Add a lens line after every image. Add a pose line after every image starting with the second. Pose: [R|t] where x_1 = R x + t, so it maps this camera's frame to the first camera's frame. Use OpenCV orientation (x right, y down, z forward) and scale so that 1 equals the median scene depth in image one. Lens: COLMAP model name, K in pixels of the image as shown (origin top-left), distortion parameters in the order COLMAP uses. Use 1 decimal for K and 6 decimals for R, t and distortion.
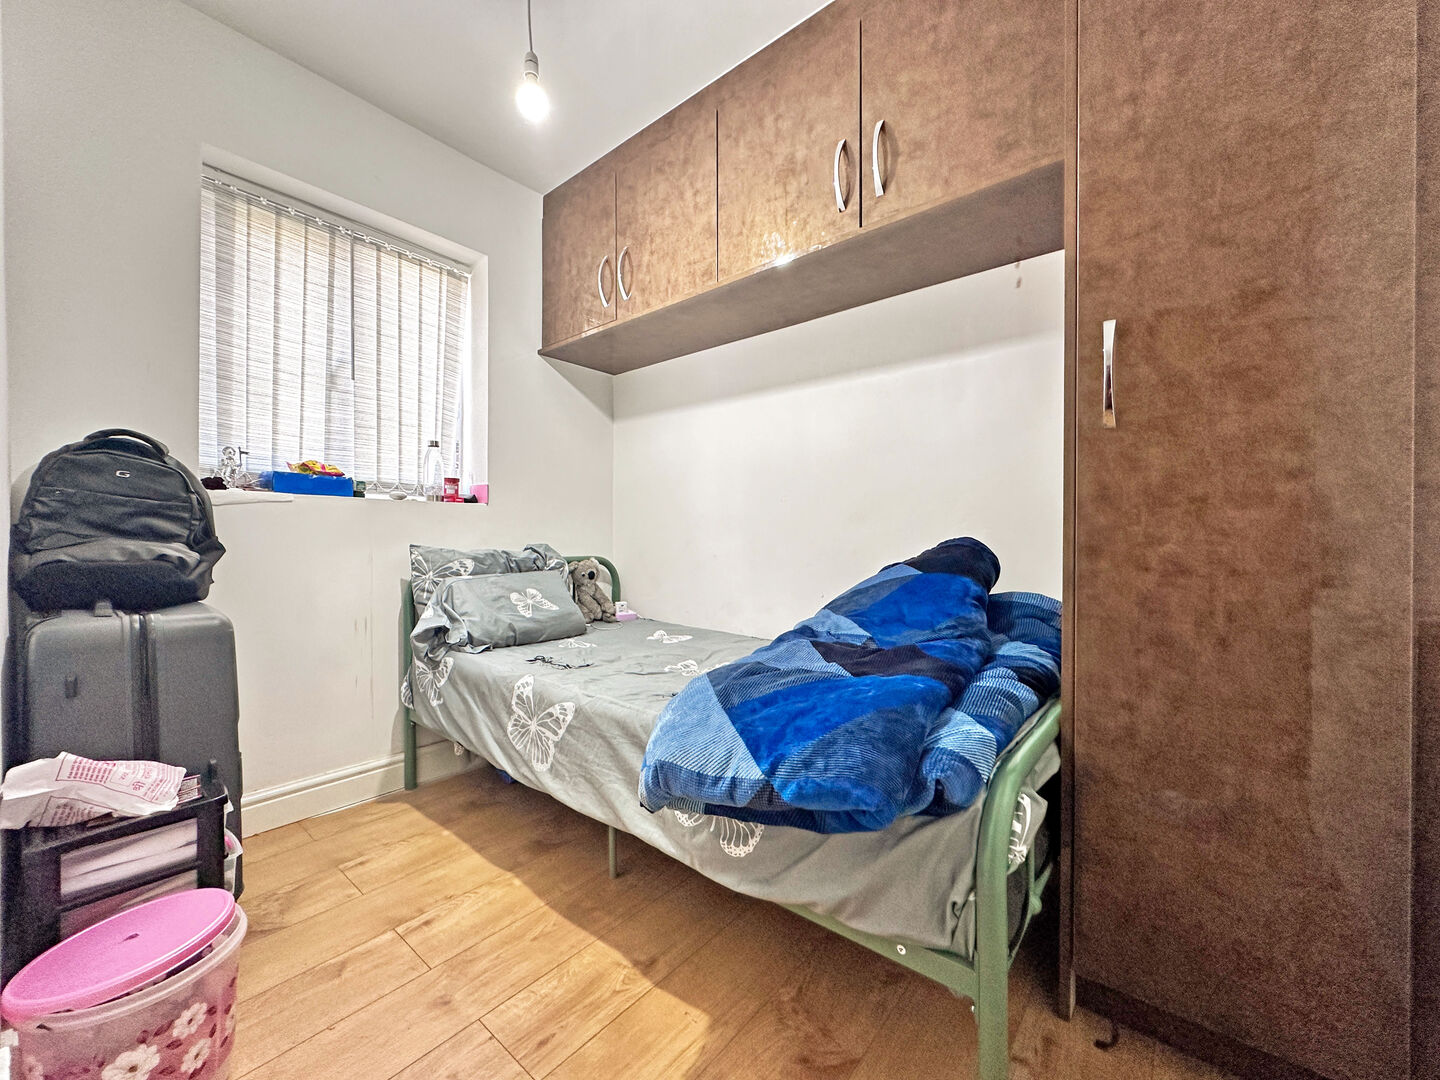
lens RADIAL K [[573.0, 0, 720.0], [0, 573.0, 542.8], [0, 0, 1]] dist [0.000439, -0.000158]
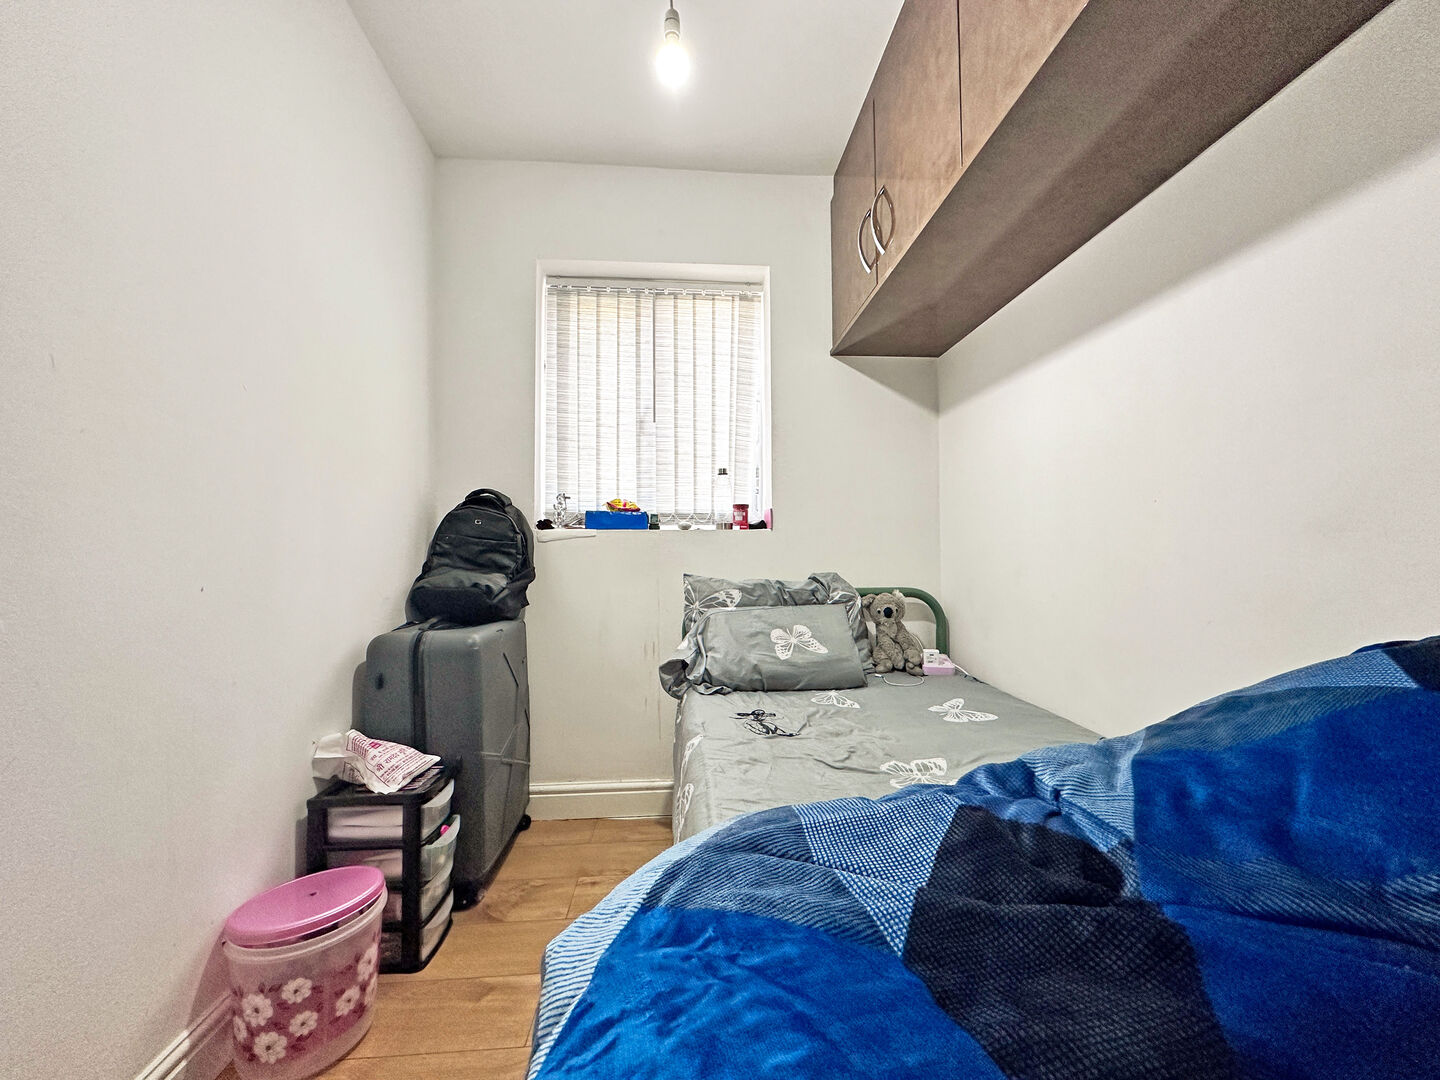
lens RADIAL K [[573.0, 0, 720.0], [0, 573.0, 542.8], [0, 0, 1]] dist [0.000439, -0.000158]
pose [[0.691847, -0.025435, -0.721596, 0.232907], [0.002586, 0.999460, -0.032750, -0.017851], [0.722039, 0.020792, 0.691540, 0.340139]]
